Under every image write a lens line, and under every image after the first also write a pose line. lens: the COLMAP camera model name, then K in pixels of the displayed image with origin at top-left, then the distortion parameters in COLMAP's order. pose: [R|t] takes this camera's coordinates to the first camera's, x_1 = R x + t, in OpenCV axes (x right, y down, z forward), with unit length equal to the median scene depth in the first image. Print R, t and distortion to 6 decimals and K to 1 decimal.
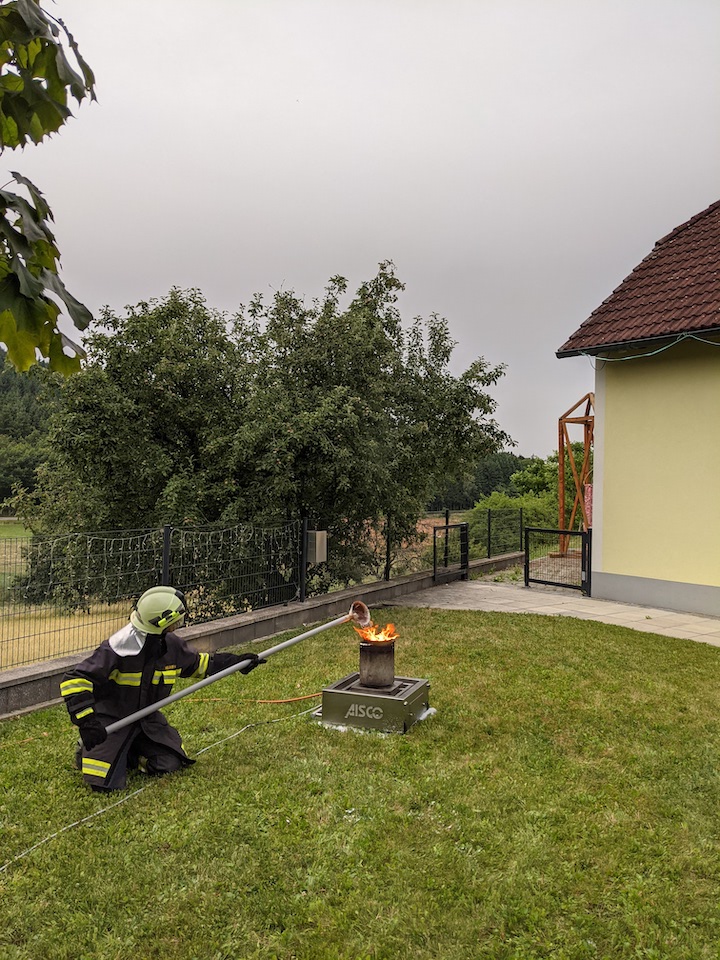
lens RADIAL K [[753.4, 0, 365.9], [0, 753.4, 493.0], [0, 0, 1]] dist [0.066824, -0.102044]
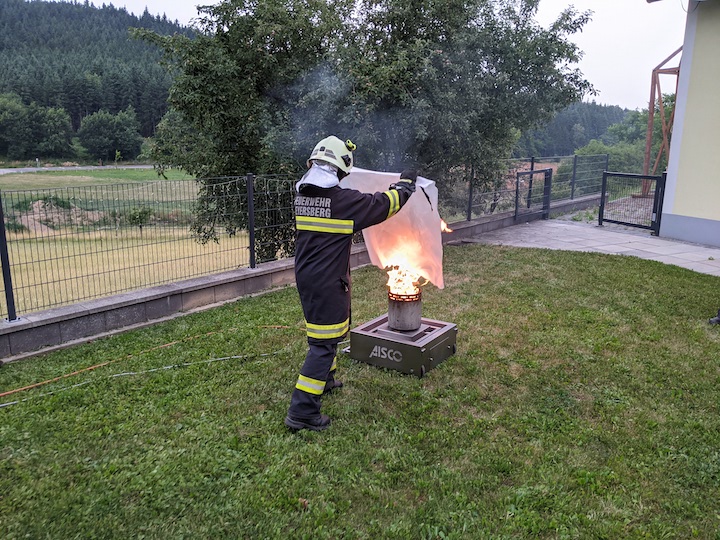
lens RADIAL K [[565.1, 0, 360.8], [0, 565.1, 286.8], [0, 0, 1]] dist [0.066824, -0.102044]
pose [[0.977306, 0.037955, -0.208402, 0.105962], [0.013616, 0.970527, 0.240608, 0.005451], [0.211392, -0.237985, 0.947985, 0.223172]]
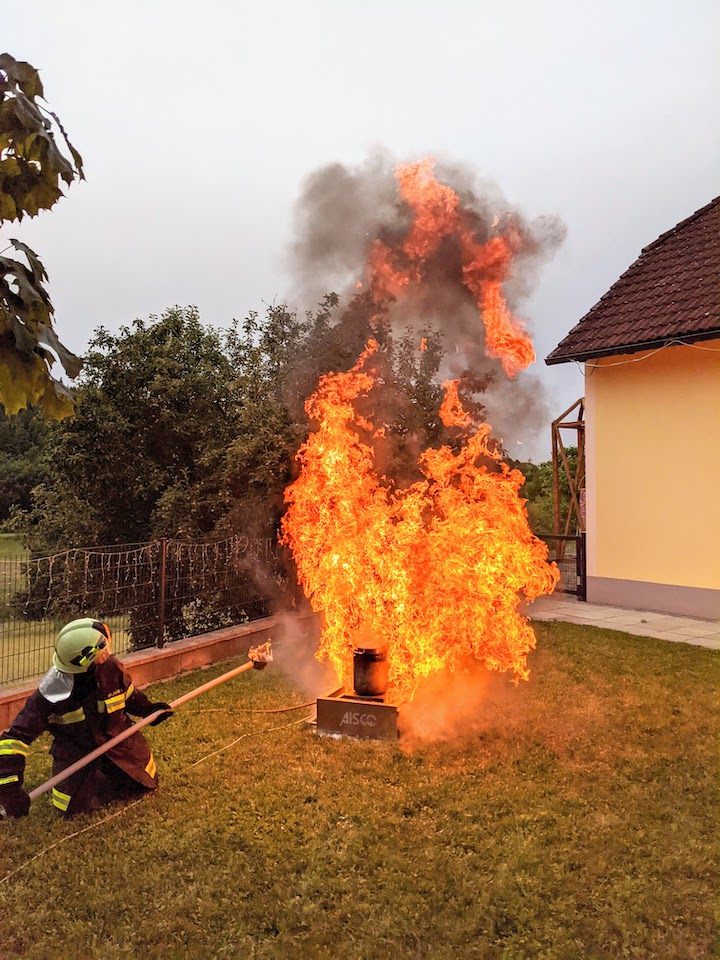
lens RADIAL K [[753.2, 0, 360.0], [0, 753.2, 480.0], [0, 0, 1]] dist [0.074595, -0.104041]
pose [[0.999792, -0.019895, -0.004426, 0.009500], [0.019766, 0.999428, -0.027455, -0.003943], [0.004969, 0.027361, 0.999613, -0.022198]]
